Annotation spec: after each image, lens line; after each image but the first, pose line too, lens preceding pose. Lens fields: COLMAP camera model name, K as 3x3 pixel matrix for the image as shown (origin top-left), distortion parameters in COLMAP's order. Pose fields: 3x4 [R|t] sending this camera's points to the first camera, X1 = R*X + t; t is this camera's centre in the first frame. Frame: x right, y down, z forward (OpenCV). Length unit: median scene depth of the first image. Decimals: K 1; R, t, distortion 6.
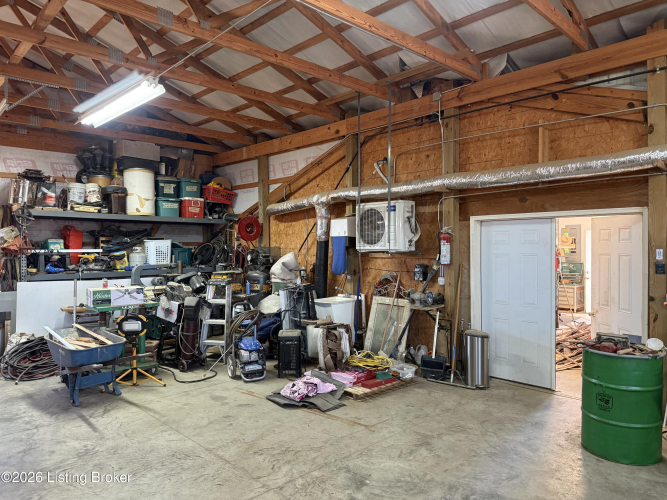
lens RADIAL K [[466.9, 0, 333.5], [0, 466.9, 250.0], [0, 0, 1]] dist [0.093978, -0.136734]
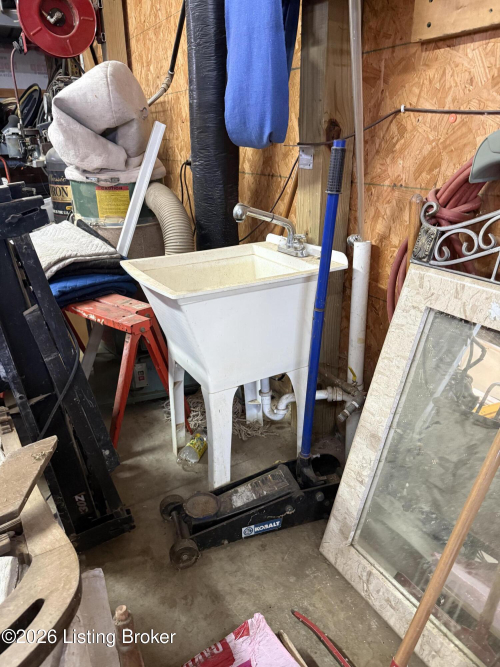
lens RADIAL K [[475.1, 0, 250.0], [0, 475.1, 333.5], [0, 0, 1]] dist [0.083103, -0.086203]
pose [[0.970915, 0.086167, -0.223382, 0.064758], [-0.001702, 0.935454, 0.353444, 0.054047], [0.239419, -0.342784, 0.908393, 0.759507]]
